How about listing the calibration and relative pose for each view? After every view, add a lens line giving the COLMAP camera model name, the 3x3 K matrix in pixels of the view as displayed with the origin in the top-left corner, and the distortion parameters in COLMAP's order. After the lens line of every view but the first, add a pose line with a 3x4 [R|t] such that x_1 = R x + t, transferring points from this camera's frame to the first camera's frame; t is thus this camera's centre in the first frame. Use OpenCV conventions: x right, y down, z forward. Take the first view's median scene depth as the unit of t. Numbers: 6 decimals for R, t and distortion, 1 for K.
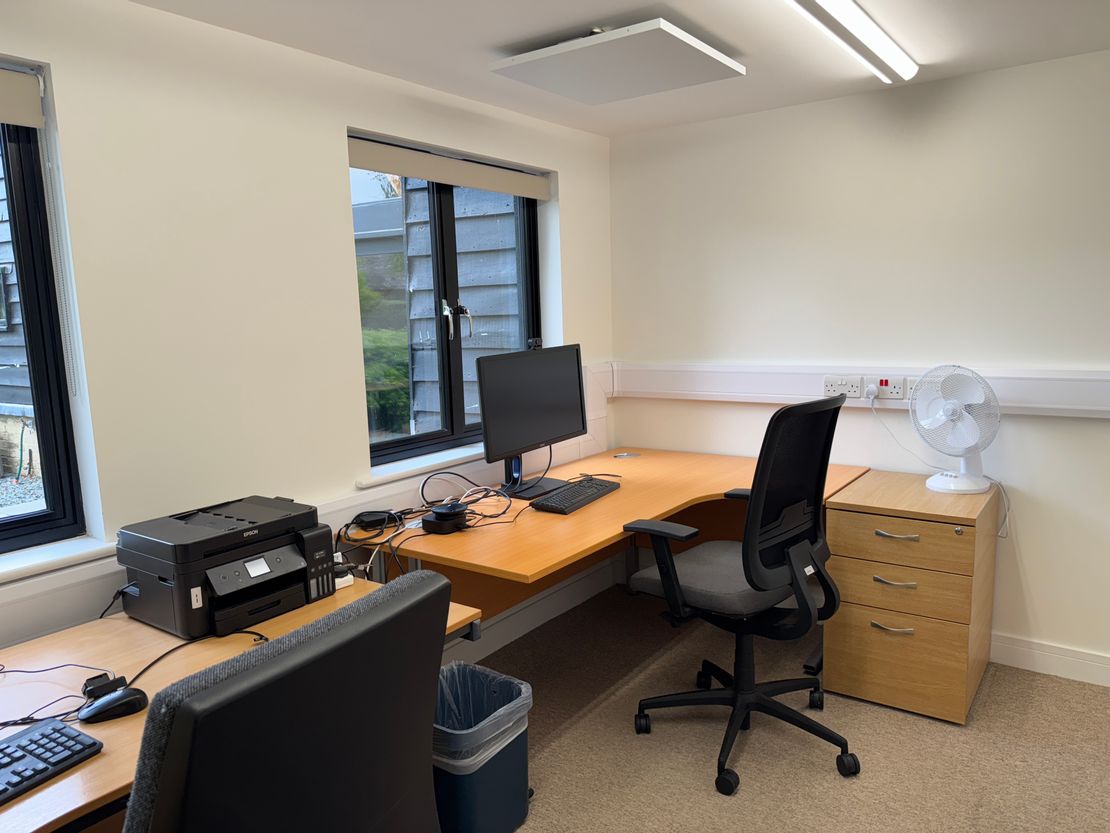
lens RADIAL K [[789.0, 0, 555.3], [0, 789.0, 415.9], [0, 0, 1]] dist [0.032868, -0.007634]
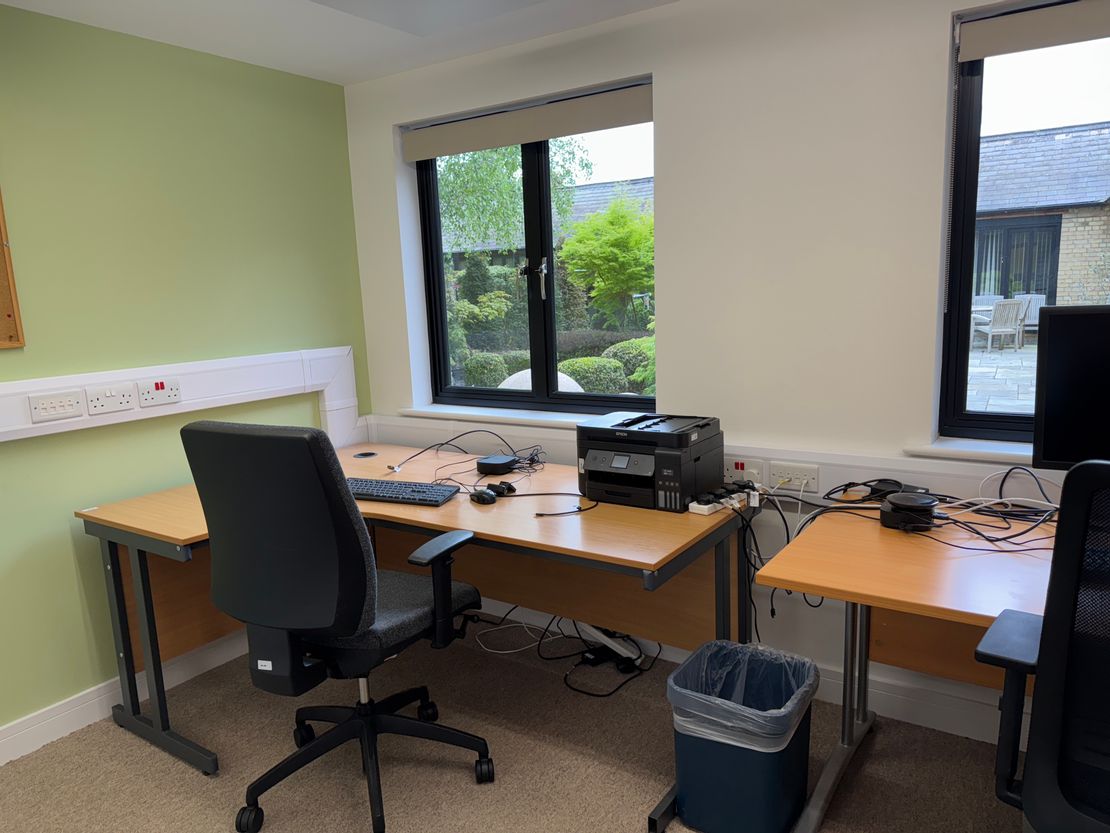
lens RADIAL K [[789.0, 0, 553.5], [0, 789.0, 418.0], [0, 0, 1]] dist [0.032868, -0.007634]
pose [[0.027034, 0.203924, -0.978613, 0.785484], [-0.096959, 0.974890, 0.200470, -0.110758], [0.994921, 0.089466, 0.046127, 0.779787]]
